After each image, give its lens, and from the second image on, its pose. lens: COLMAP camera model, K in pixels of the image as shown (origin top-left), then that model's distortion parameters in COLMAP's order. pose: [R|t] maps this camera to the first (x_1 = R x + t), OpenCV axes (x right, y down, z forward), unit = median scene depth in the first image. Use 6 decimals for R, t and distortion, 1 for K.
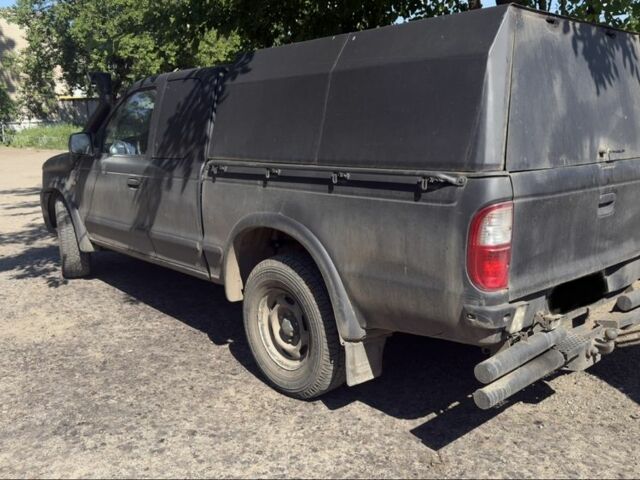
lens RADIAL K [[607.2, 0, 324.0], [0, 607.2, 235.5], [0, 0, 1]] dist [0.019729, 0.000000]
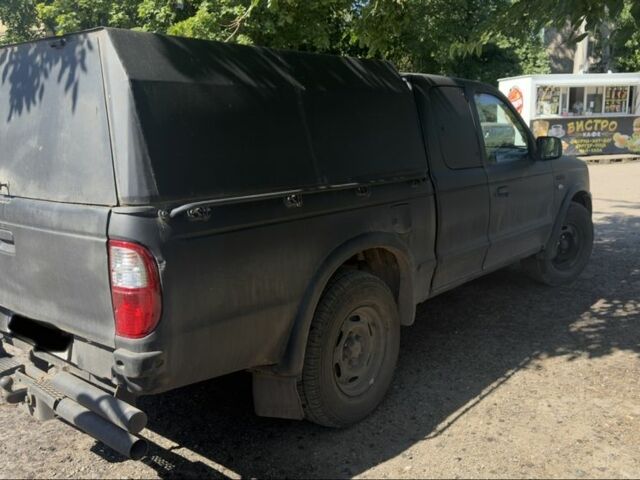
lens RADIAL K [[607.2, 0, 320.0], [0, 607.2, 240.5], [0, 0, 1]] dist [0.019729, 0.000000]
pose [[0.165305, 0.193678, -0.967038, 1.640128], [-0.172595, 0.971077, 0.164984, -0.327591], [0.971023, 0.139633, 0.193952, 1.466946]]
